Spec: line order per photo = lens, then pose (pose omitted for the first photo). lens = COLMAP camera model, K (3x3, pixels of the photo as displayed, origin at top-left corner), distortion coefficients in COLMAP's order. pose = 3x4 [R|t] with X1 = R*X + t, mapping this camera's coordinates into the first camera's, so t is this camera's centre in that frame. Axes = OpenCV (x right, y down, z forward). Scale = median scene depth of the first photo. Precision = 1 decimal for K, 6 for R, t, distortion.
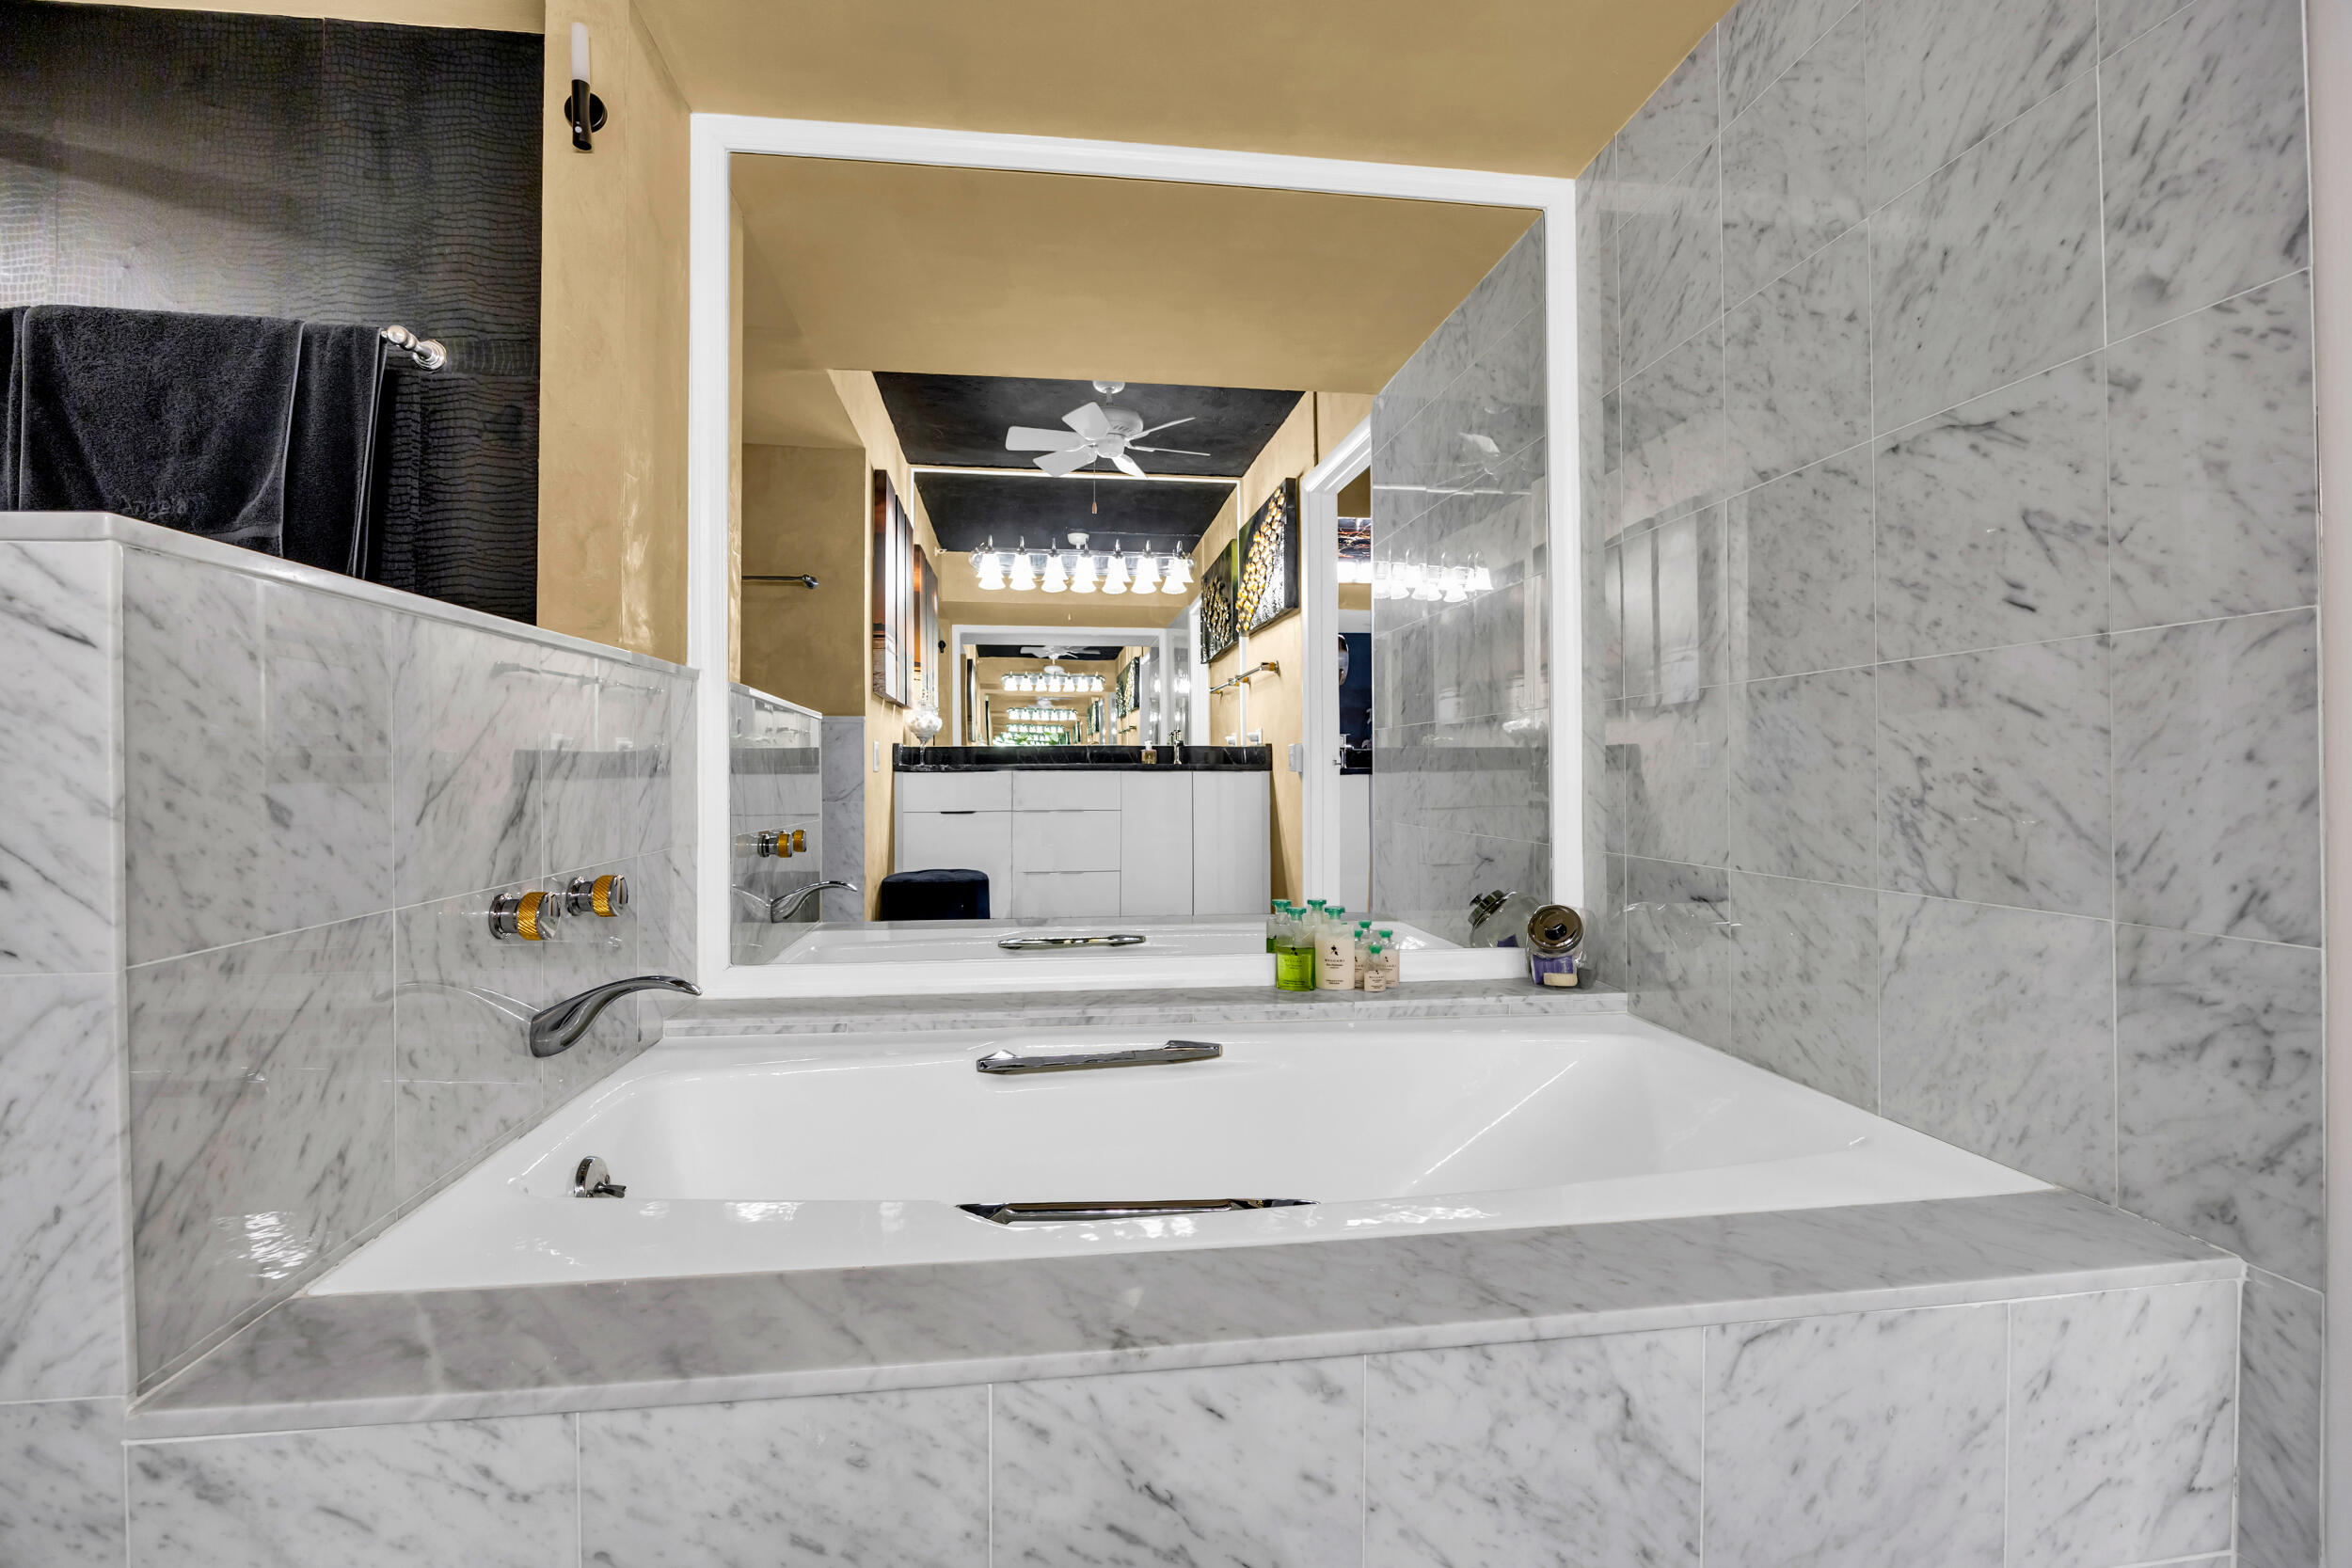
lens RADIAL K [[1007.6, 0, 1175.8], [0, 1007.6, 777.4], [0, 0, 1]] dist [-0.014469, -0.000034]
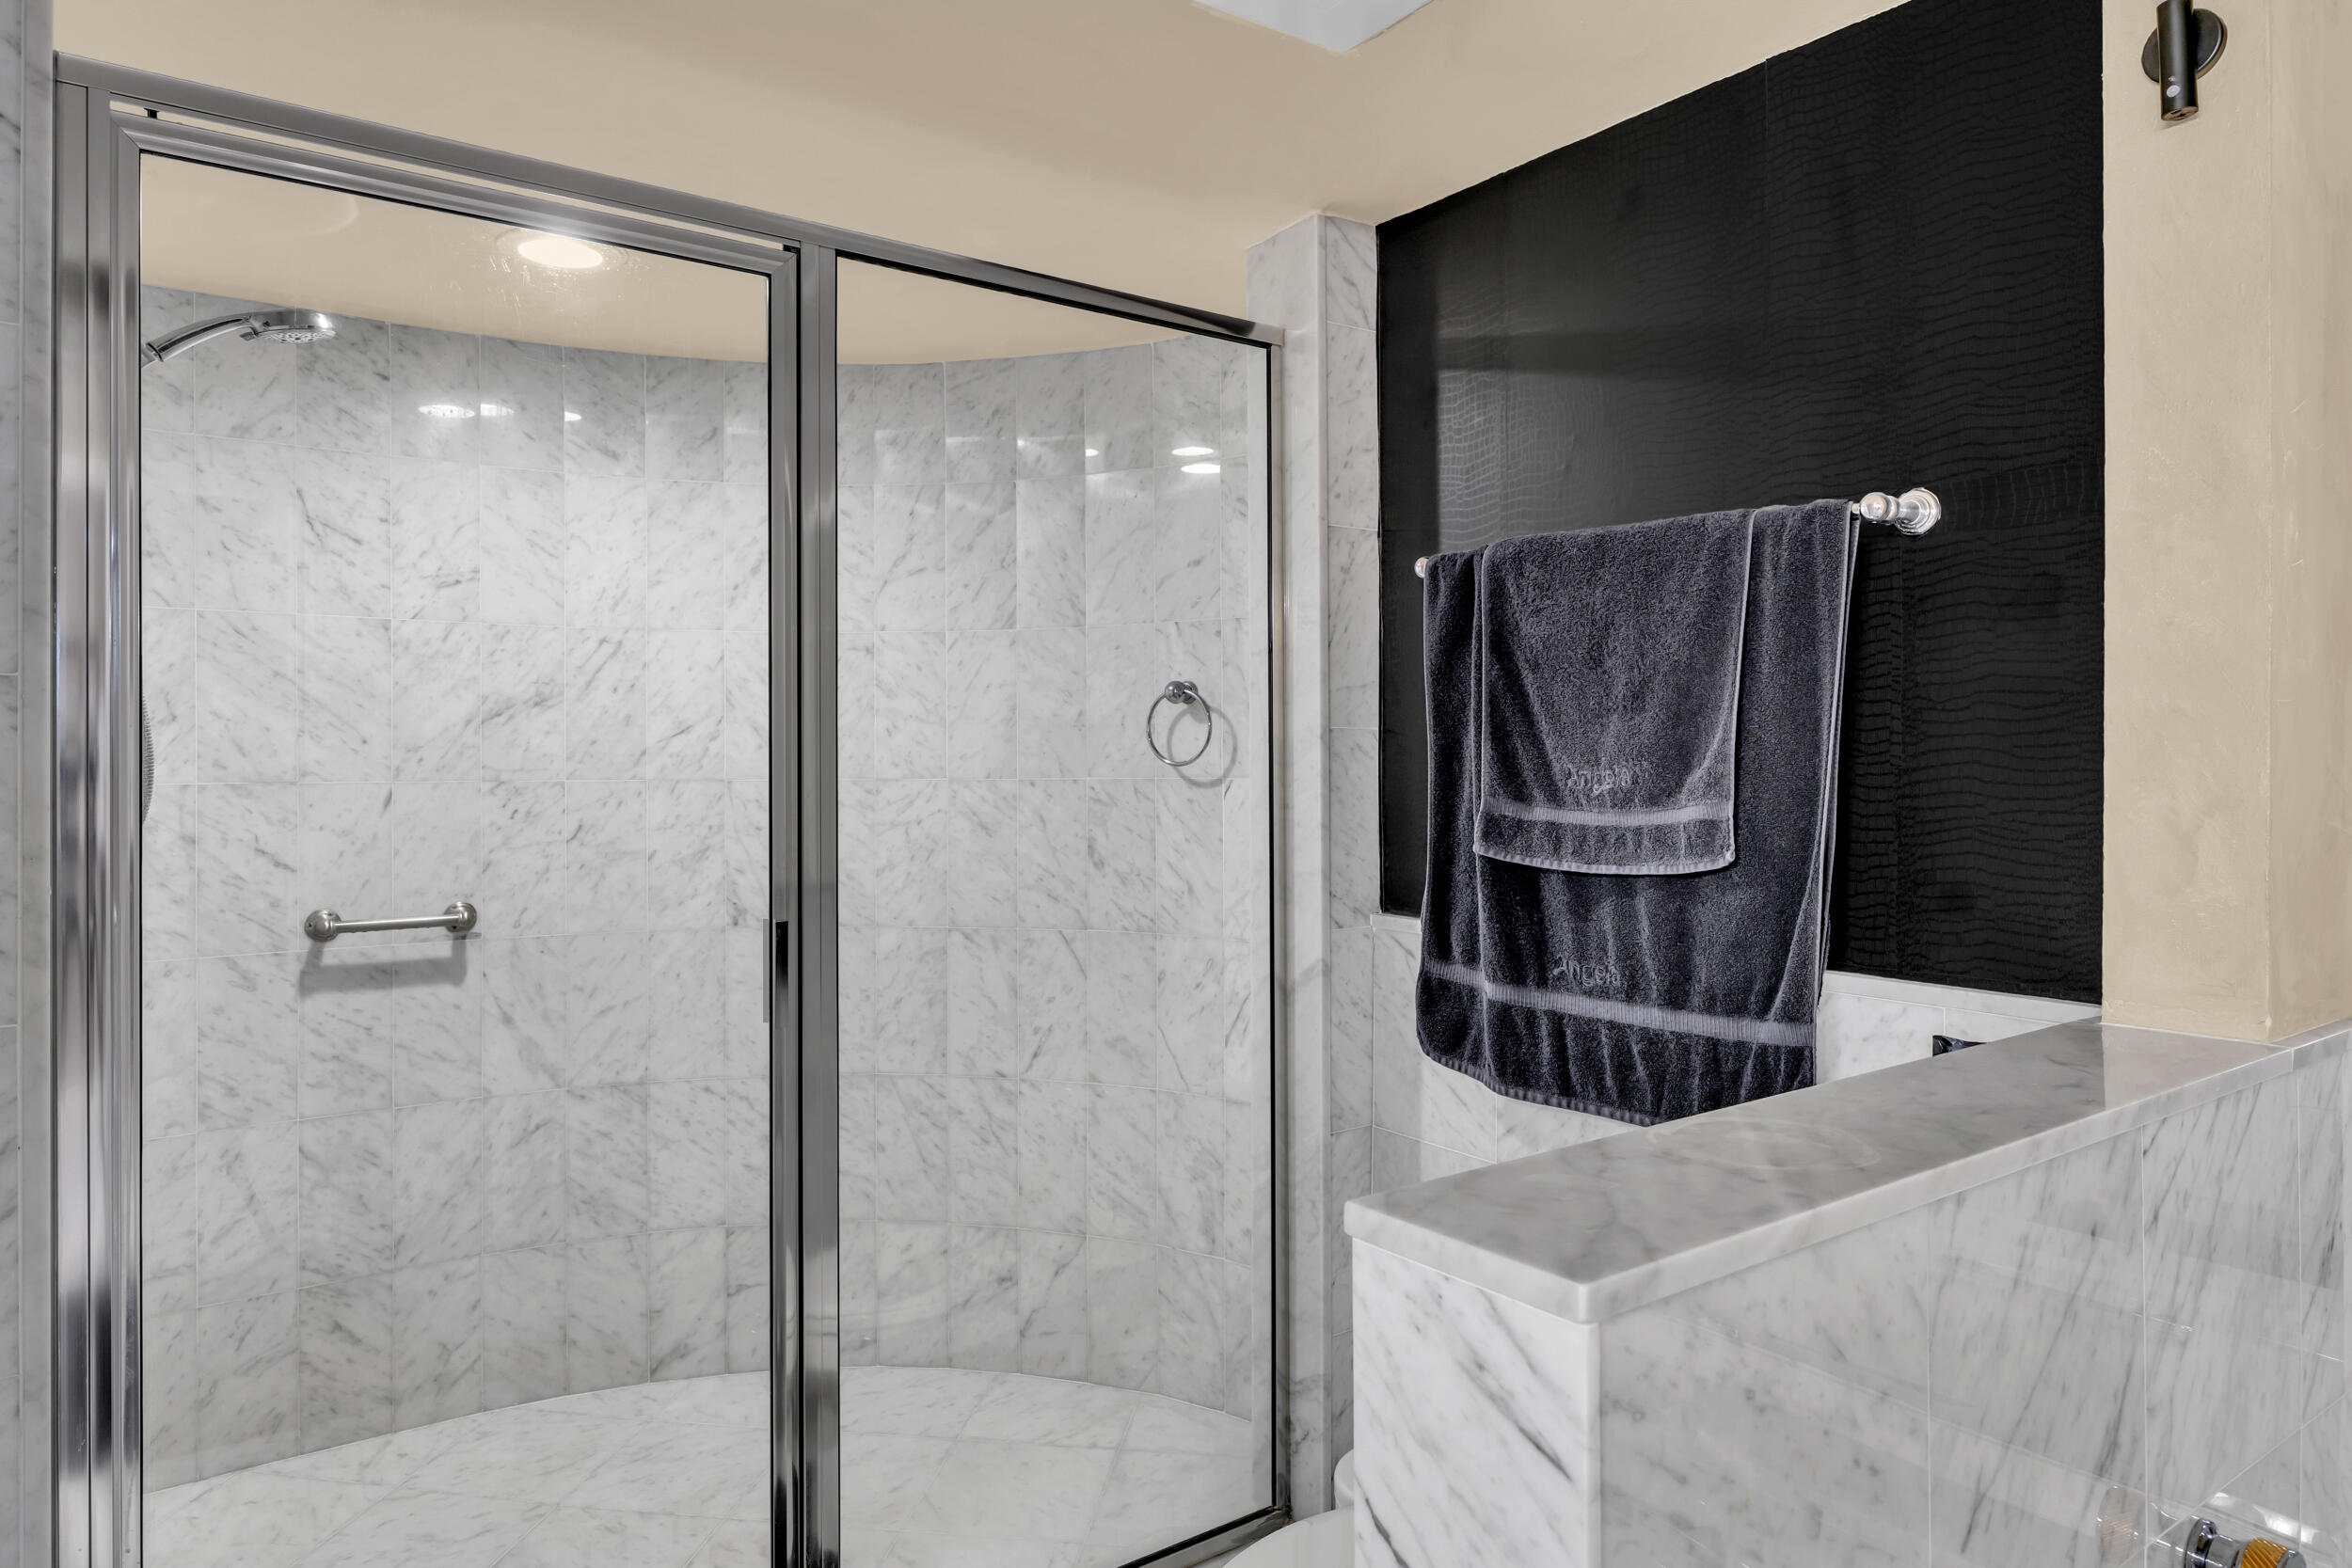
lens RADIAL K [[1453.4, 0, 1174.5], [0, 1453.4, 779.3], [0, 0, 1]] dist [-0.005783, 0.000776]
pose [[0.478618, -0.001881, -0.878021, -0.163993], [0.005307, 0.999986, 0.000750, -0.270835], [0.878007, -0.005019, 0.478621, 0.137466]]
